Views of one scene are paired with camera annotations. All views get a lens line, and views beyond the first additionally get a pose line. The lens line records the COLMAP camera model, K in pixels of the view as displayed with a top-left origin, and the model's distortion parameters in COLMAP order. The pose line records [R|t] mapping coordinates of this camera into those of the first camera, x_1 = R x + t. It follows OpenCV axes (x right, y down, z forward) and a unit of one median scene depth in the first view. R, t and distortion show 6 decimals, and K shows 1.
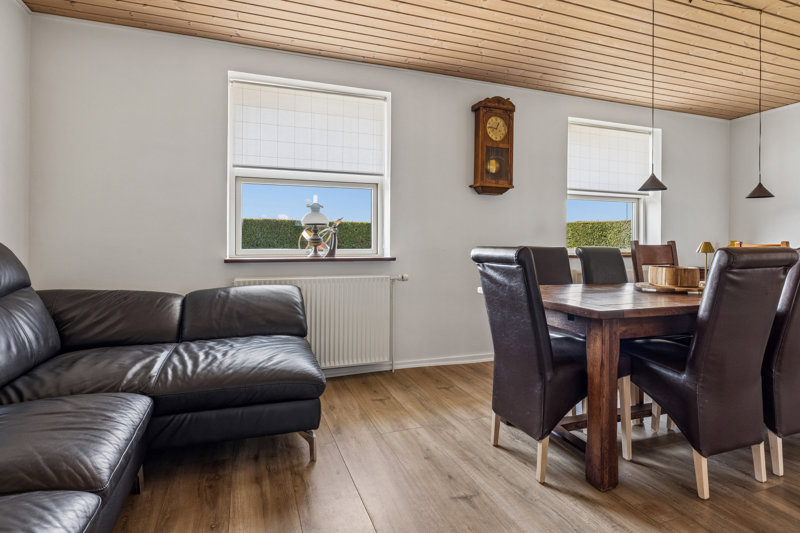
lens RADIAL K [[434.4, 0, 401.7], [0, 434.4, 242.9], [0, 0, 1]] dist [-0.000554, 0.000293]
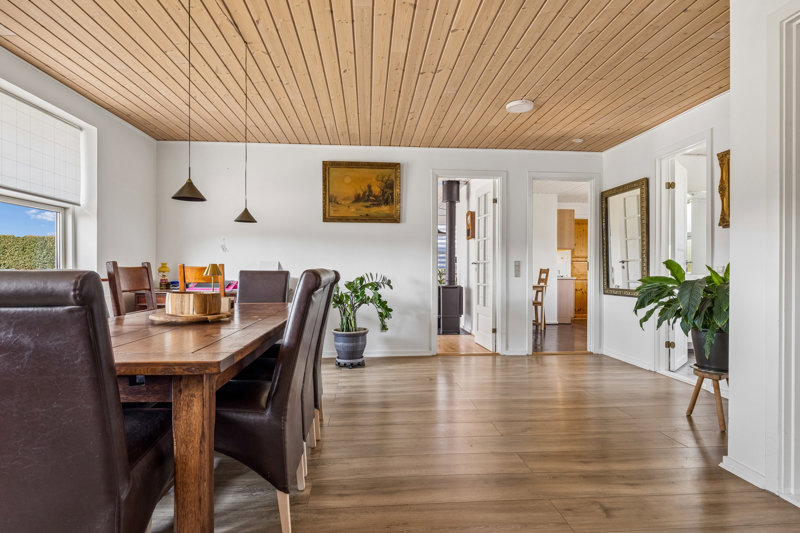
lens RADIAL K [[435.3, 0, 401.2], [0, 435.3, 271.1], [0, 0, 1]] dist [0.000222, -0.000098]
pose [[0.263175, -0.008776, 0.964708, -0.076775], [-0.005470, 0.999929, 0.010589, 0.001039], [-0.964733, -0.008063, 0.263108, 0.283231]]
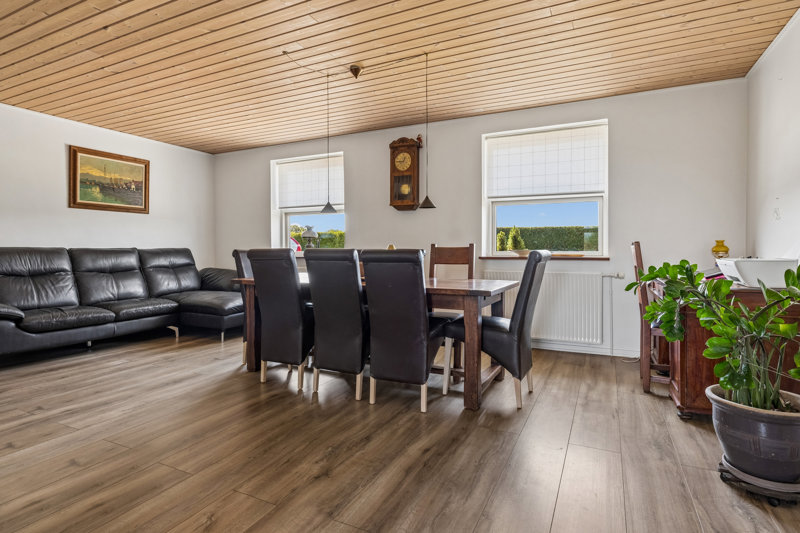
lens RADIAL K [[422.2, 0, 399.7], [0, 422.2, 248.9], [0, 0, 1]] dist [0.015846, -0.000001]
pose [[0.692305, -0.006979, -0.721571, 1.252981], [0.010867, 0.999941, 0.000756, 0.005851], [0.721523, -0.008365, 0.692340, 0.095834]]
